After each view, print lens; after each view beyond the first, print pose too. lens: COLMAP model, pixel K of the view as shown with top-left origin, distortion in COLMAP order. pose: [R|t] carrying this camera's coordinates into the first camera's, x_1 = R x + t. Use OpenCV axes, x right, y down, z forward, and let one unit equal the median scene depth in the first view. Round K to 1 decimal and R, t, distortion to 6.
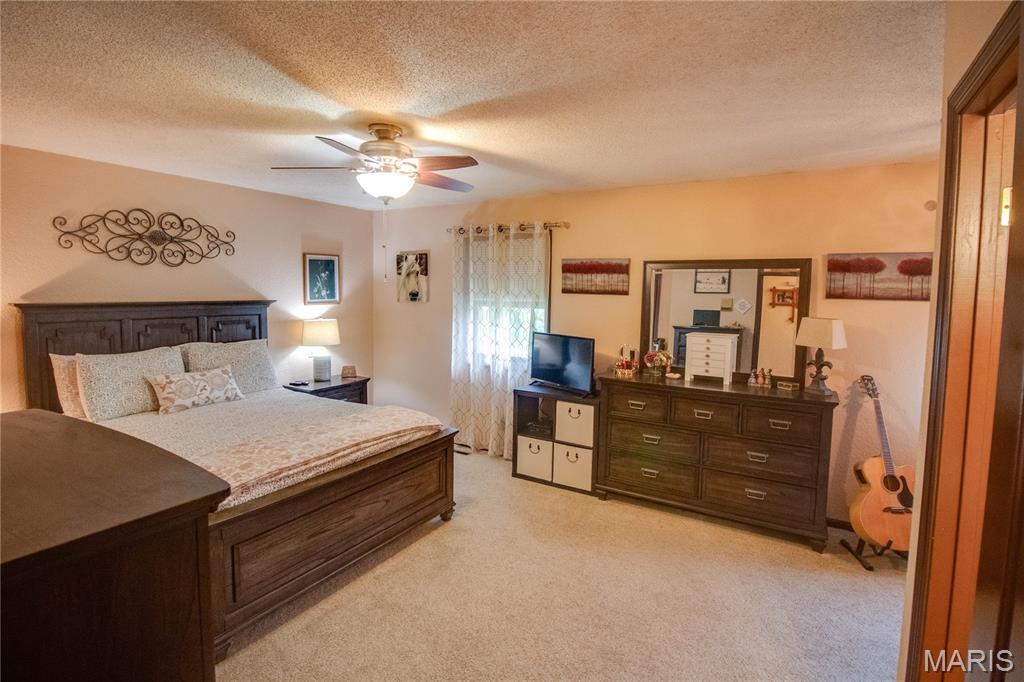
lens RADIAL K [[498.3, 0, 517.3], [0, 498.3, 324.3], [0, 0, 1]] dist [-0.001571, -0.013597]
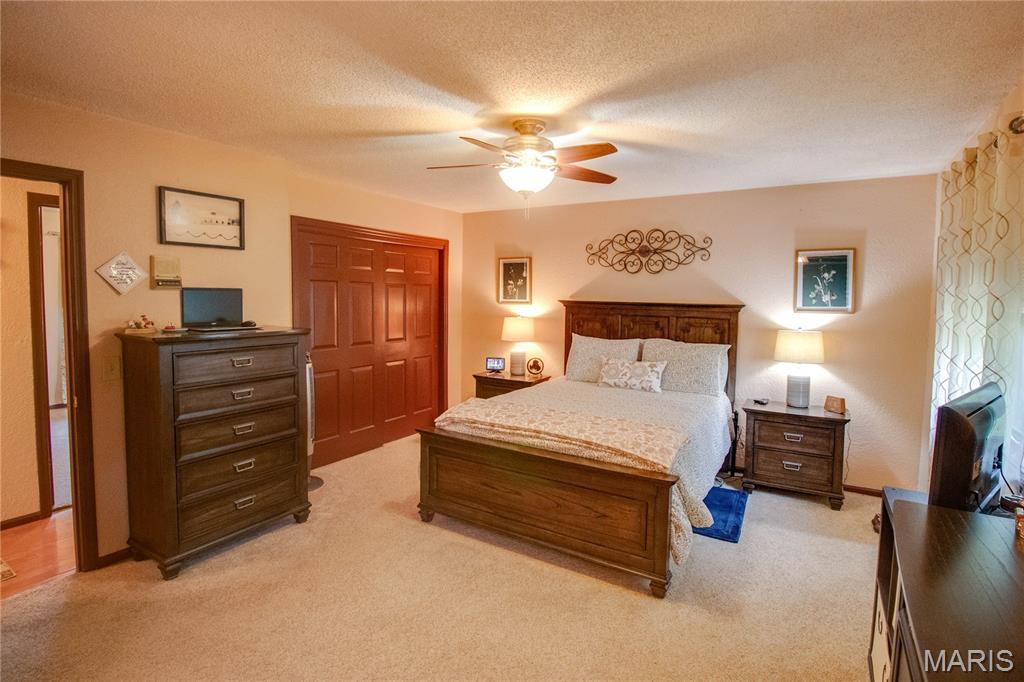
lens RADIAL K [[498.3, 0, 517.3], [0, 498.3, 324.3], [0, 0, 1]] dist [-0.001571, -0.013597]
pose [[-0.002561, 0.046595, -0.998911, 0.435296], [-0.088371, 0.994995, 0.046639, -0.017752], [0.996084, 0.088394, 0.001569, 0.569063]]
